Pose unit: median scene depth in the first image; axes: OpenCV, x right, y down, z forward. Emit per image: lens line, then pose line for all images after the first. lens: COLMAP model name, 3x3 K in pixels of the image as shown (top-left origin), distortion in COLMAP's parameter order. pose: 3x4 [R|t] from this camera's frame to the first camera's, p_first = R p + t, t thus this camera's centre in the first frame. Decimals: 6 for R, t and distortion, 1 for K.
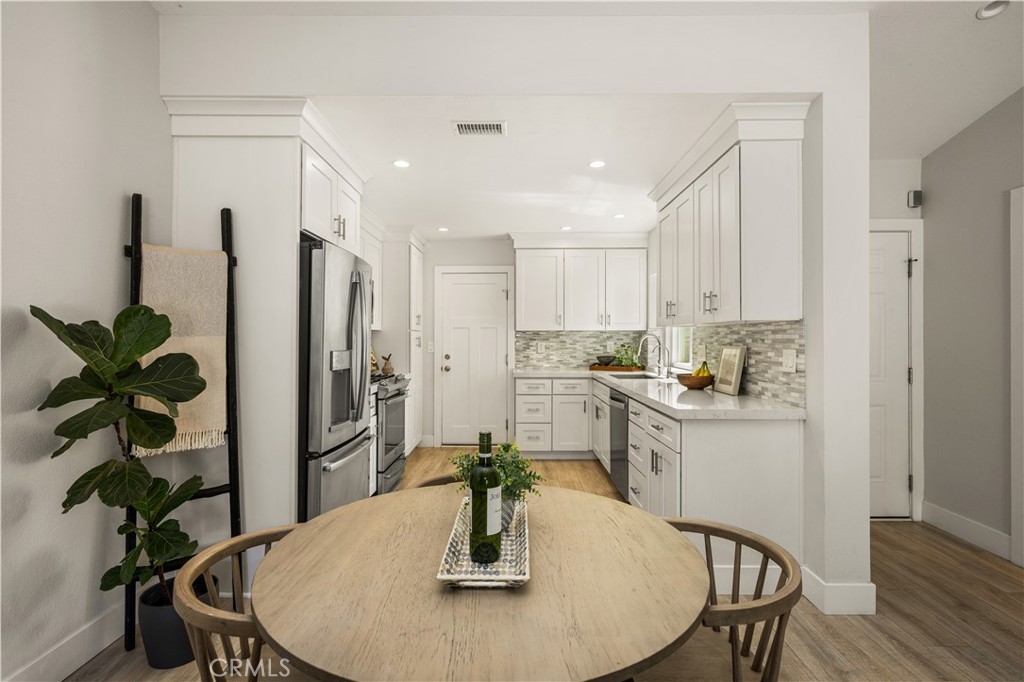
lens RADIAL K [[508.5, 0, 481.3], [0, 508.5, 344.7], [0, 0, 1]] dist [-0.000837, 0.000025]
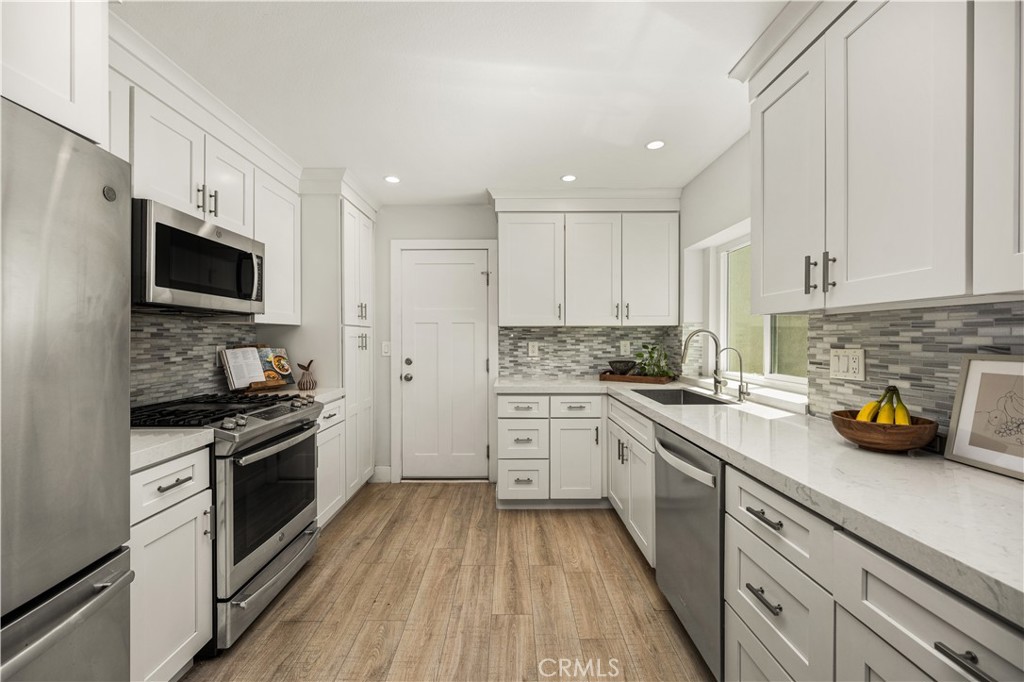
lens RADIAL K [[411.7, 0, 506.0], [0, 411.7, 340.6], [0, 0, 1]] dist [-0.000342, -0.000408]
pose [[0.998399, -0.002068, 0.056528, 0.046293], [0.002310, 0.999988, -0.004223, -0.004703], [-0.056518, 0.004347, 0.998392, 0.423192]]
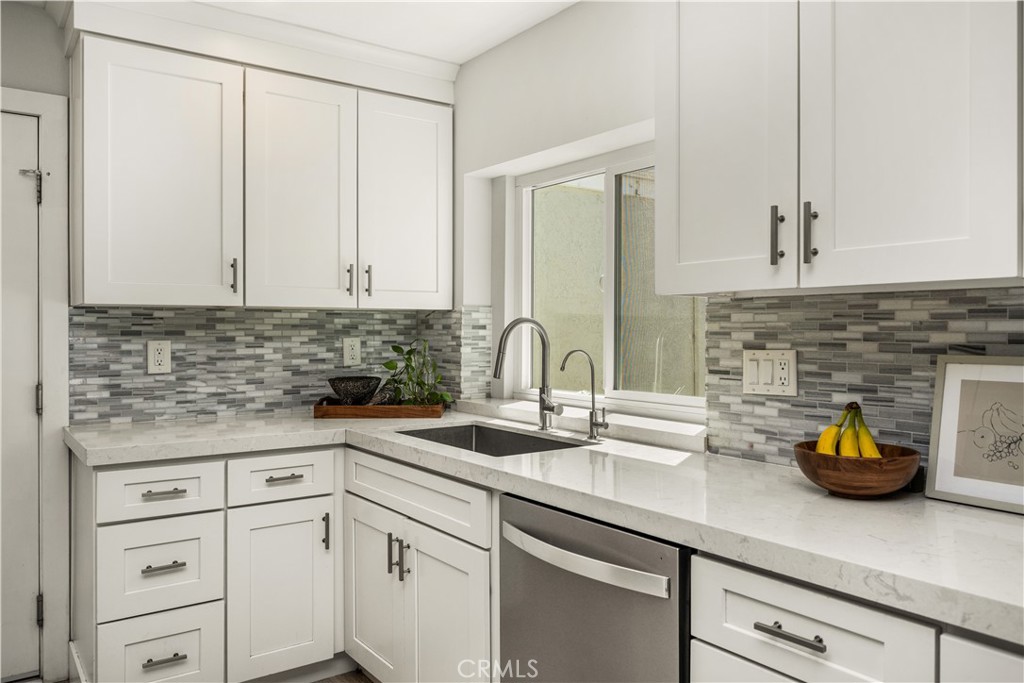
lens RADIAL K [[763.6, 0, 506.0], [0, 763.6, 332.1], [0, 0, 1]] dist [0.000049, 0.005855]
pose [[0.774649, -0.001974, 0.632388, -0.024243], [0.007282, 0.999957, -0.005799, -0.006721], [-0.632349, 0.009097, 0.774630, 0.498194]]
